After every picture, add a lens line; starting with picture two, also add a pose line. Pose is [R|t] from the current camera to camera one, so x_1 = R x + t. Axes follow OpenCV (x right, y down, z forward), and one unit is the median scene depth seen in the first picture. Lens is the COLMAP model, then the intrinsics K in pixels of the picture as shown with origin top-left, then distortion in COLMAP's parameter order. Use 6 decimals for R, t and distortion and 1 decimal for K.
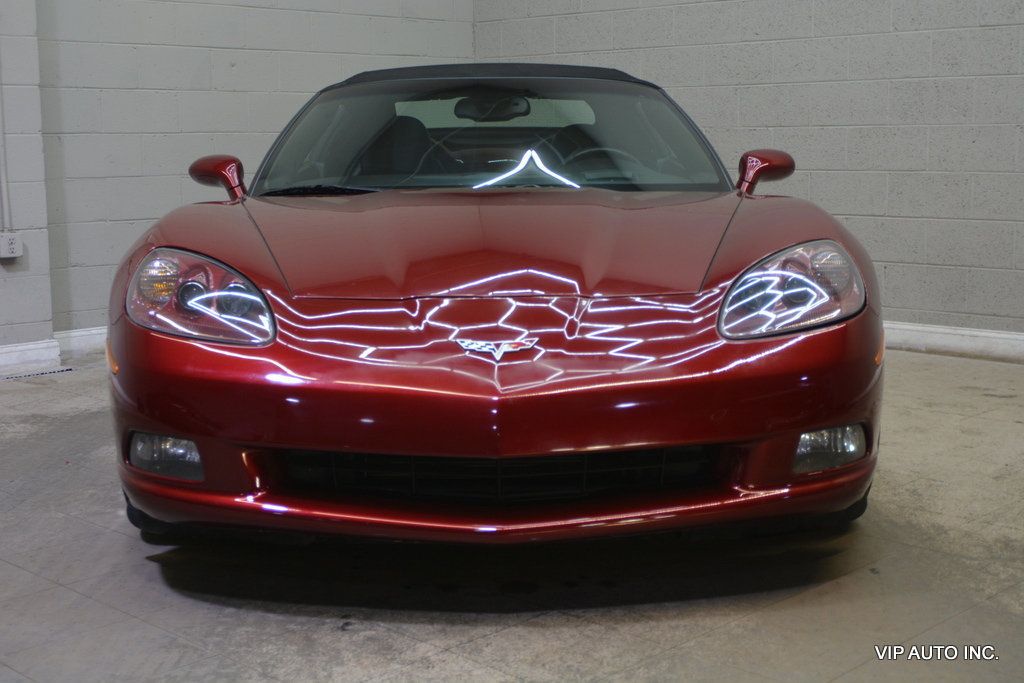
lens RADIAL K [[1409.9, 0, 514.2], [0, 1409.9, 341.4], [0, 0, 1]] dist [-0.001321, -0.008566]
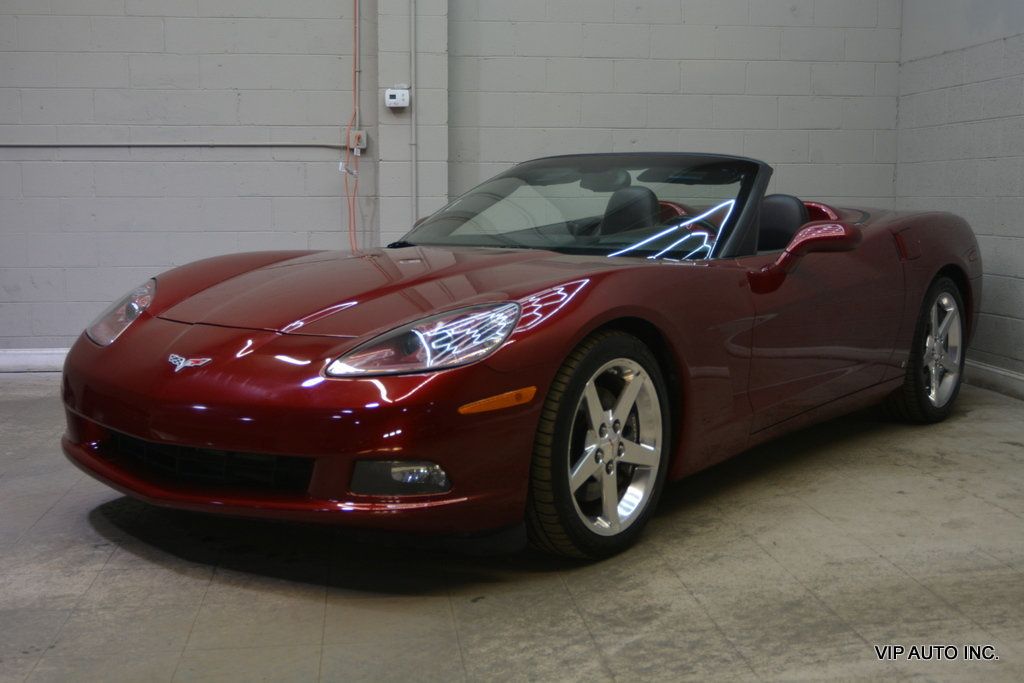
lens RADIAL K [[1228.6, 0, 510.8], [0, 1228.6, 340.9], [0, 0, 1]] dist [-0.004883, -0.008734]
pose [[0.774823, 0.084034, -0.626568, 0.550389], [-0.099505, 0.994983, 0.010396, -0.034086], [0.624298, 0.054291, 0.779298, 0.155338]]
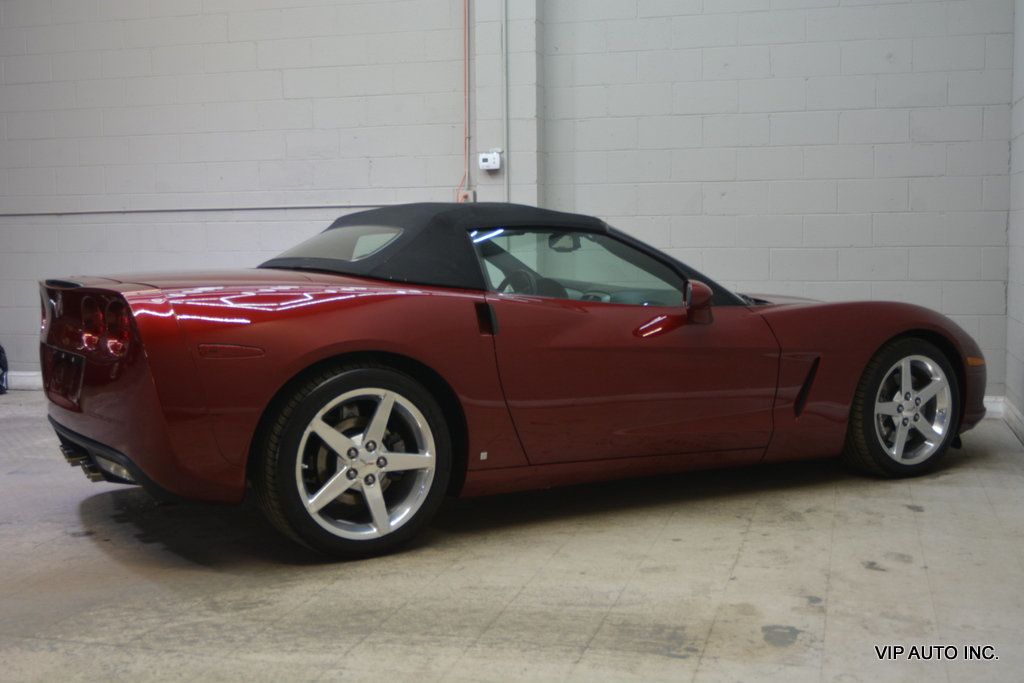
lens RADIAL K [[1265.9, 0, 512.0], [0, 1265.9, 341.5], [0, 0, 1]] dist [-0.011547, 0.012702]
pose [[0.474235, 0.082057, -0.876566, 0.974517], [-0.121667, 0.992202, 0.027059, -0.101653], [0.871951, 0.093817, 0.480520, 0.424197]]
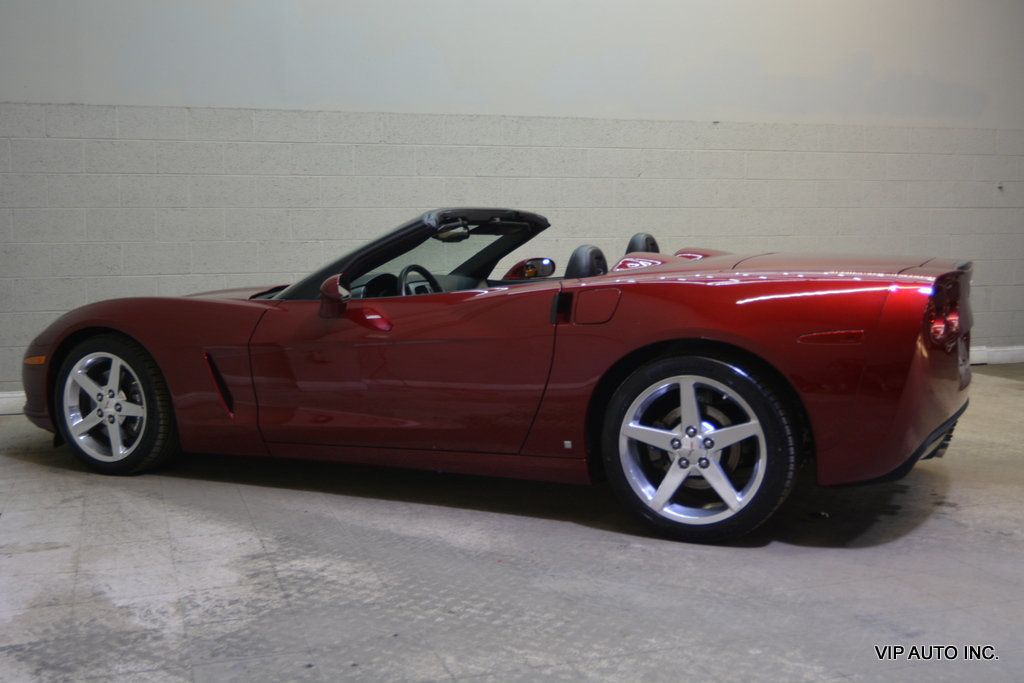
lens RADIAL K [[1119.2, 0, 509.1], [0, 1119.2, 337.1], [0, 0, 1]] dist [-0.007629, -0.002947]
pose [[0.454661, -0.083862, 0.886708, -0.915348], [0.128557, 0.991311, 0.027837, -0.091549], [-0.881338, 0.101336, 0.461491, 0.492154]]
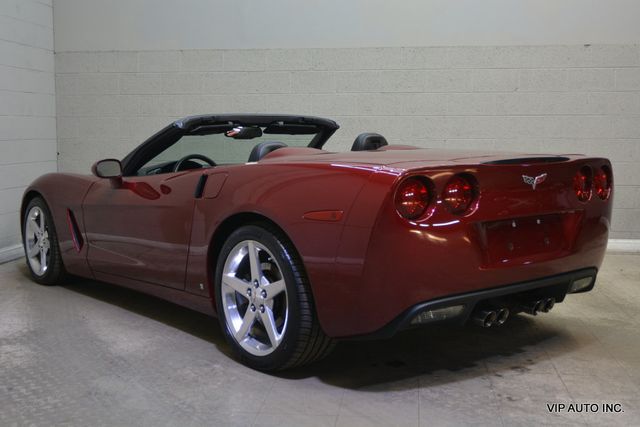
lens RADIAL K [[791.2, 0, 320.0], [0, 791.2, 213.5], [0, 0, 1]] dist [-0.011547, 0.012702]
pose [[0.790746, -0.055656, 0.609609, -0.568474], [0.082813, 0.996429, -0.016448, -0.036427], [-0.606517, 0.063490, 0.792532, 0.147609]]
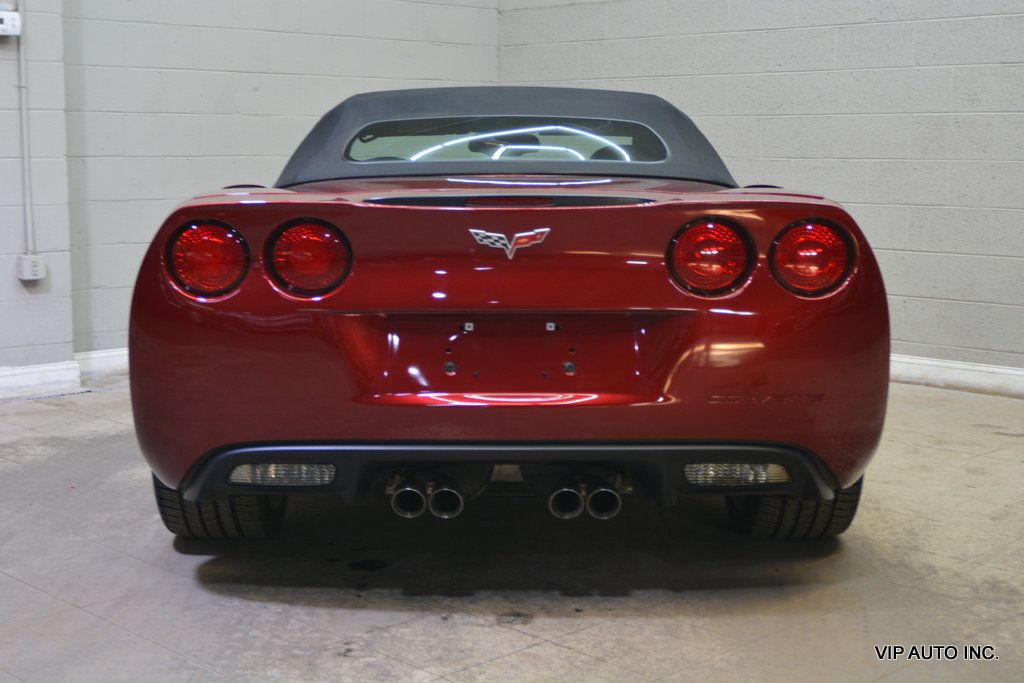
lens RADIAL K [[1465.5, 0, 515.9], [0, 1465.5, 342.6], [0, 0, 1]] dist [-0.014403, 0.000295]
pose [[0.999646, 0.015827, -0.021385, 0.014501], [-0.016046, 0.999820, -0.010093, -0.011061], [0.021221, 0.010433, 0.999720, -0.050204]]
